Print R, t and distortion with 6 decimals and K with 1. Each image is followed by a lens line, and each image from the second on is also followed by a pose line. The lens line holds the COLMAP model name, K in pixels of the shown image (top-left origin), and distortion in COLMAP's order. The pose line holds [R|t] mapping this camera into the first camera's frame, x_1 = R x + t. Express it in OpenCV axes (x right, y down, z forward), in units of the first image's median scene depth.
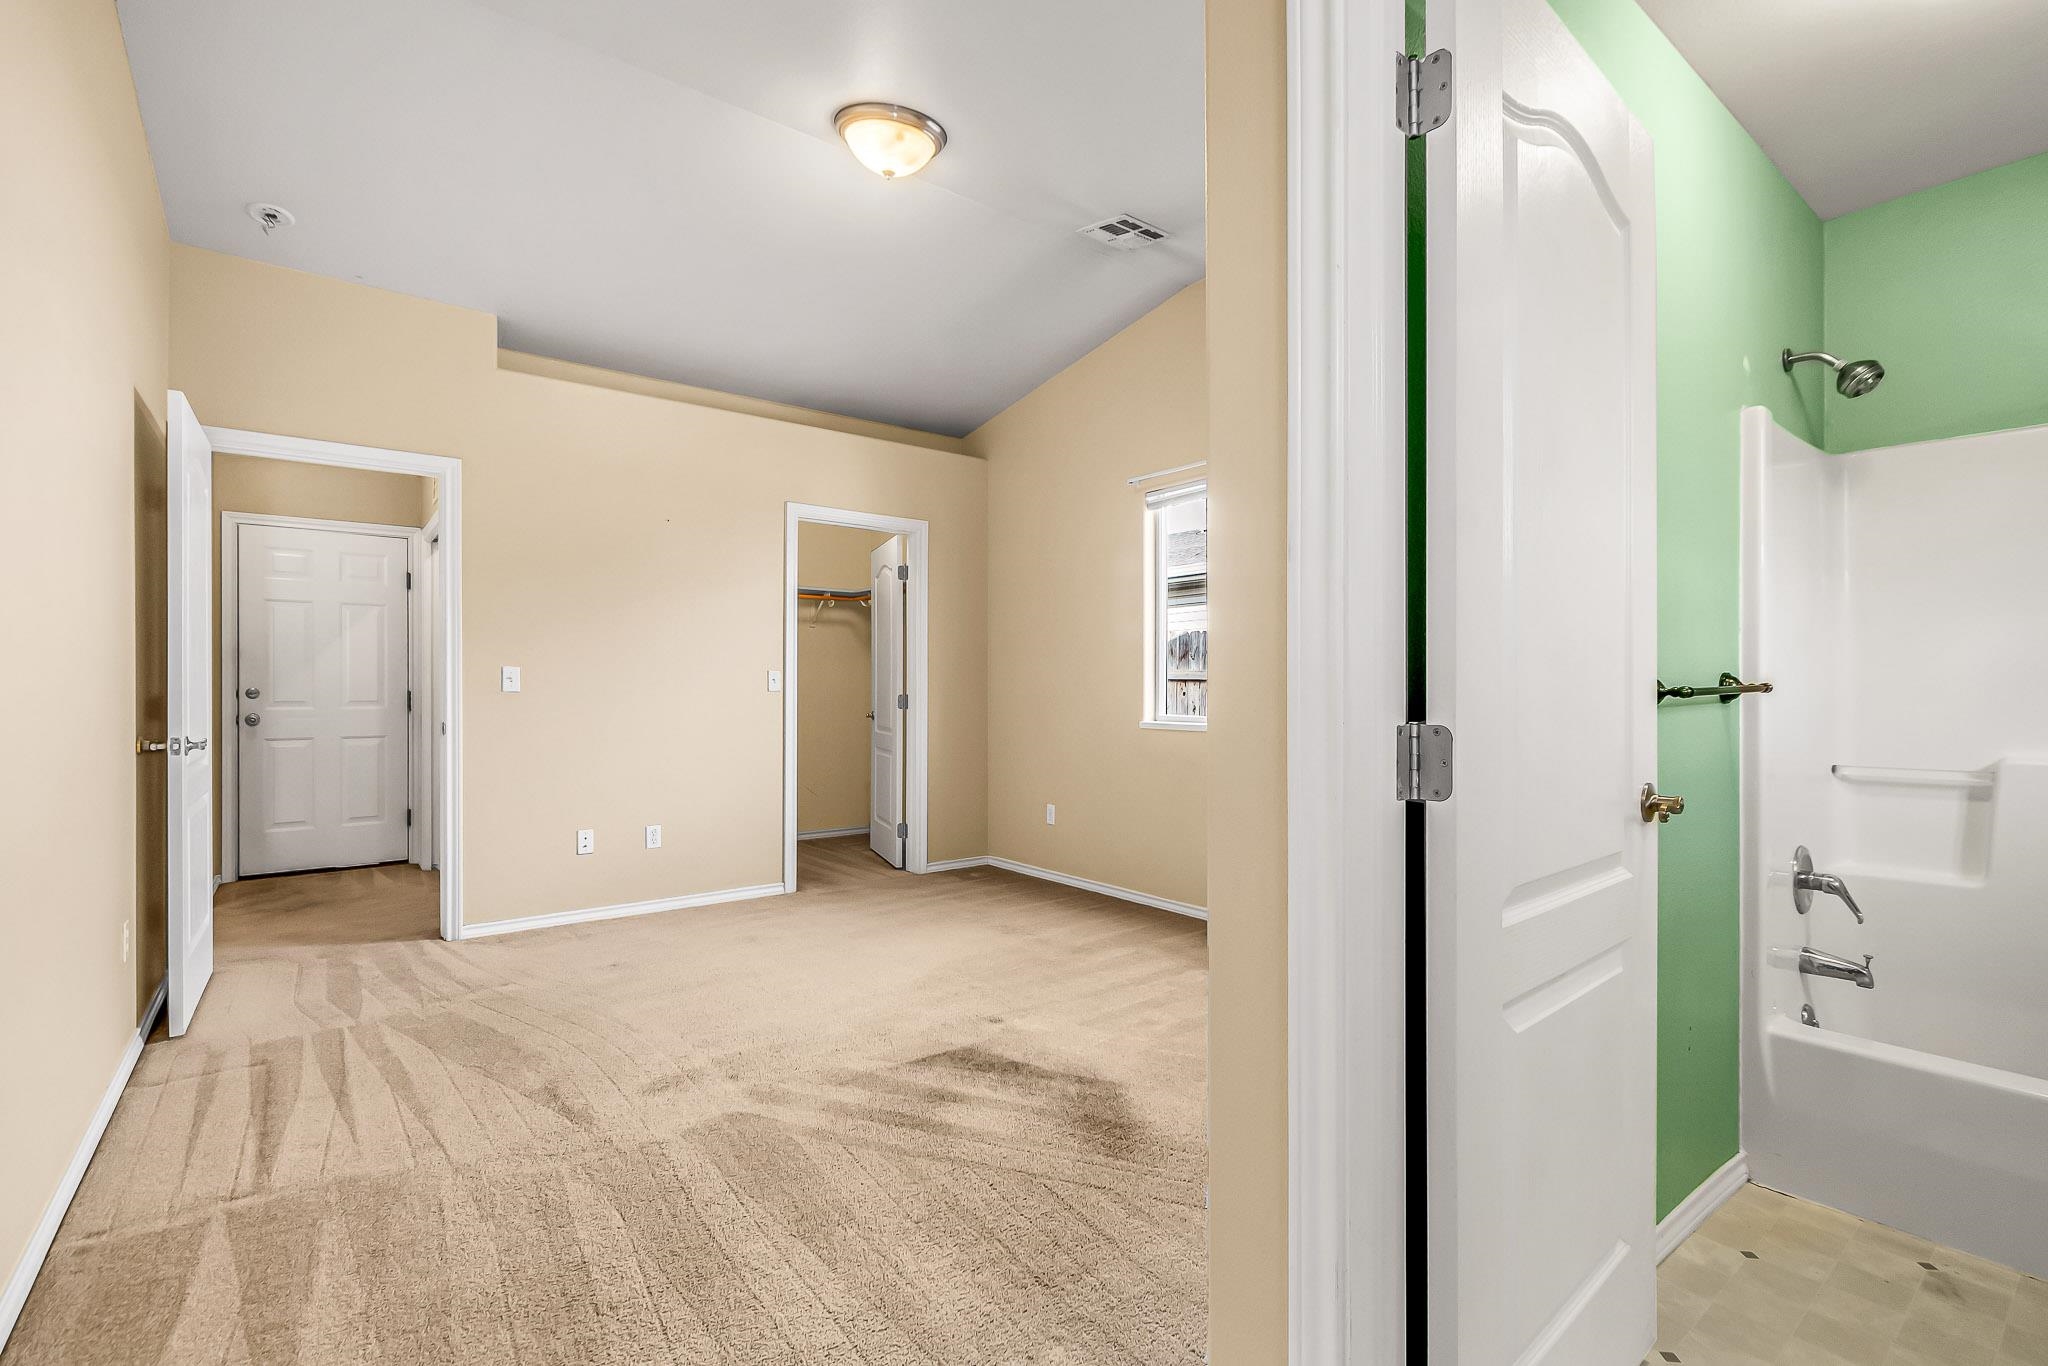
lens RADIAL K [[921.3, 0, 1022.7], [0, 921.3, 693.2], [0, 0, 1]] dist [0.002570, -0.000040]
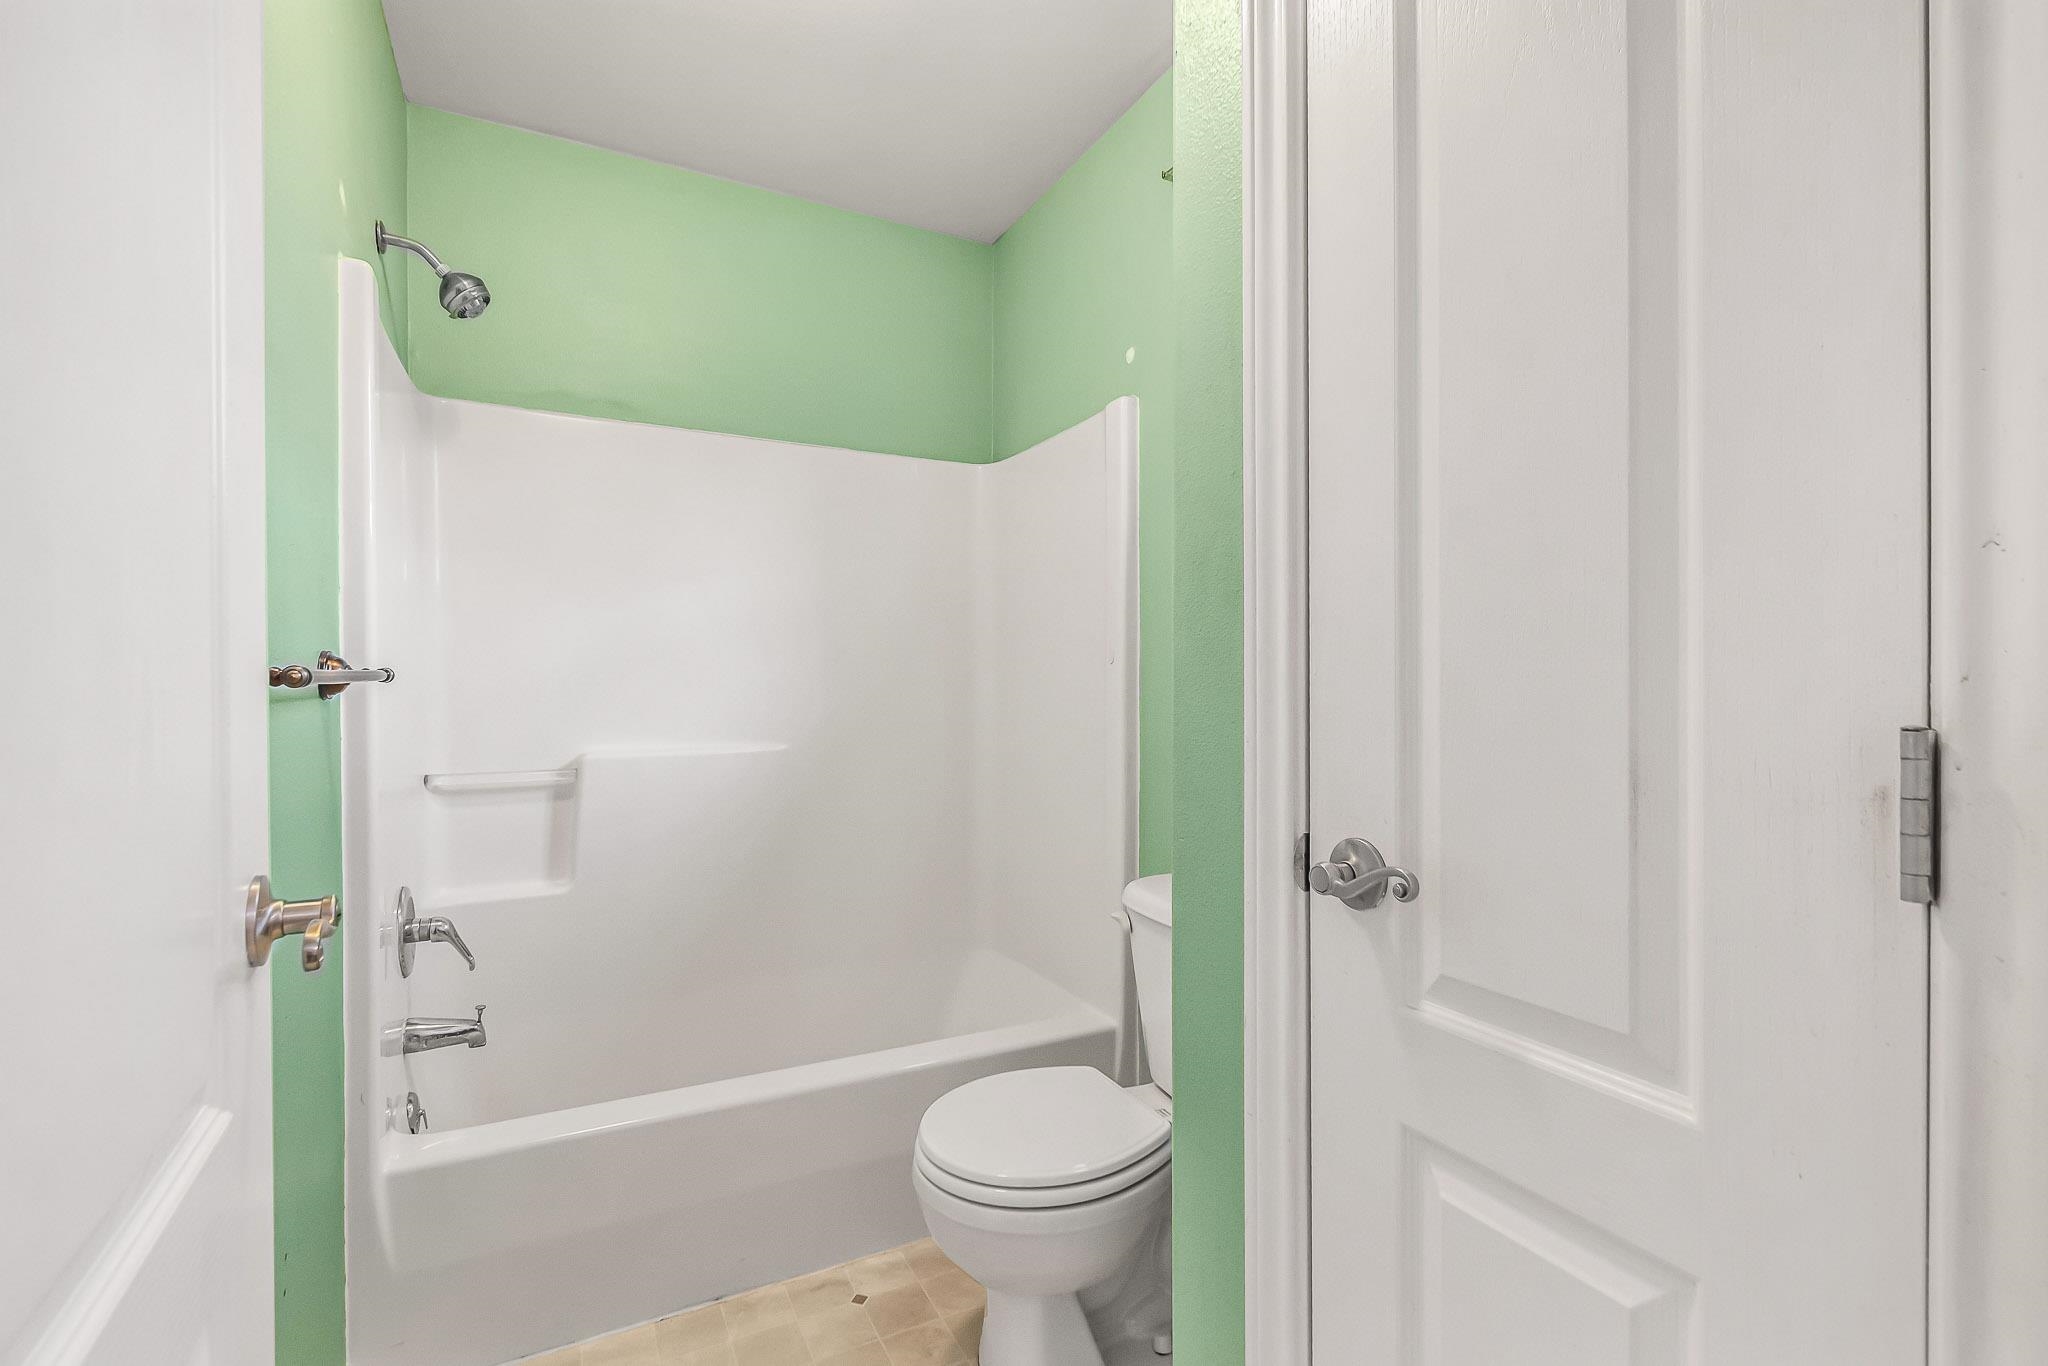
lens RADIAL K [[921.3, 0, 1022.7], [0, 921.3, 693.2], [0, 0, 1]] dist [0.002570, -0.000040]
pose [[0.195358, -0.004484, 0.980722, 0.206192], [0.005611, 0.999978, 0.003455, 0.006833], [-0.980716, 0.004828, 0.195379, 0.361466]]
